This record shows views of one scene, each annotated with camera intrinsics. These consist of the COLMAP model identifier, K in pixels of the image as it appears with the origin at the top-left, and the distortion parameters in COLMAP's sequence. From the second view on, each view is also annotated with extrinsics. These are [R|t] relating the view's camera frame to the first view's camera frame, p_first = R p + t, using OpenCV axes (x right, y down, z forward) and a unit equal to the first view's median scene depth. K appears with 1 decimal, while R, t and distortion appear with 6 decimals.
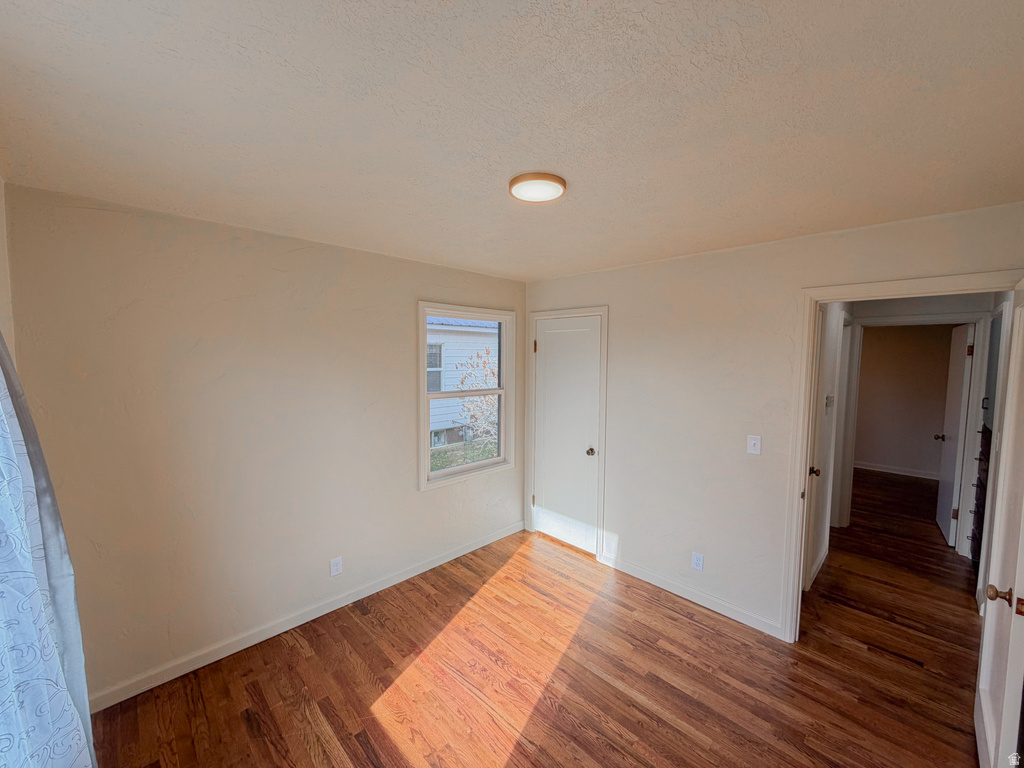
lens RADIAL K [[407.5, 0, 510.6], [0, 407.5, 383.6], [0, 0, 1]] dist [-0.000832, 0.000061]
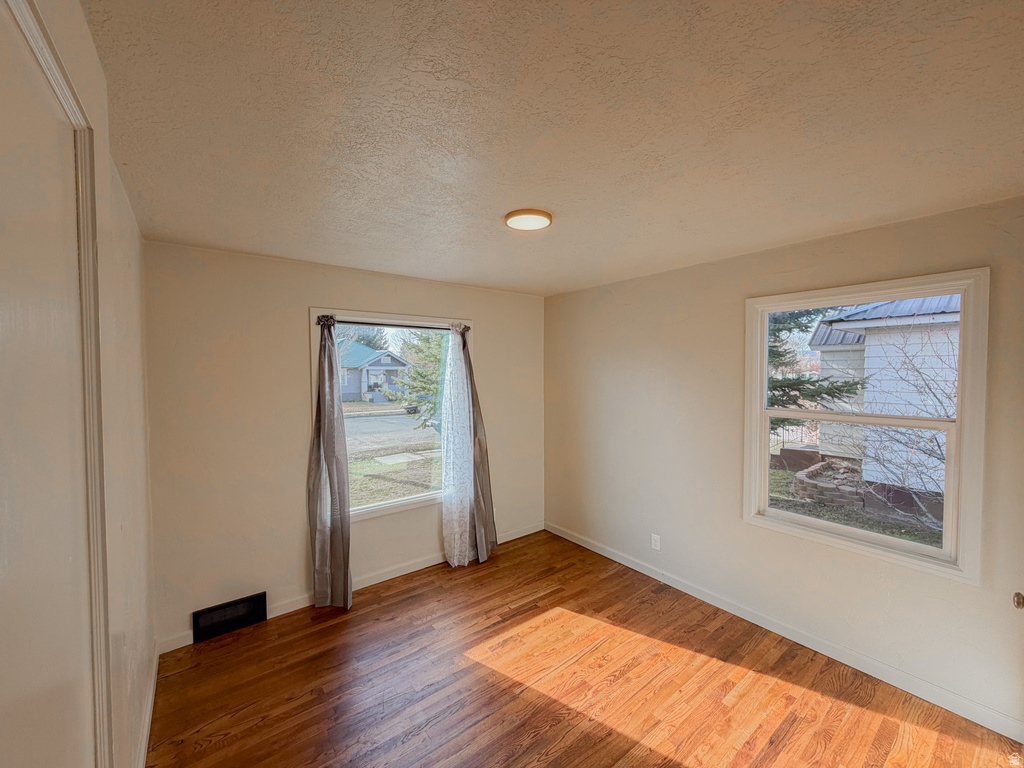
lens RADIAL K [[407.5, 0, 510.7], [0, 407.5, 384.1], [0, 0, 1]] dist [-0.000832, 0.000061]
pose [[-0.119554, 0.025459, -0.992501, 0.841536], [-0.070510, 0.996929, 0.034066, -0.019074], [0.990321, 0.074054, -0.117392, 0.741269]]
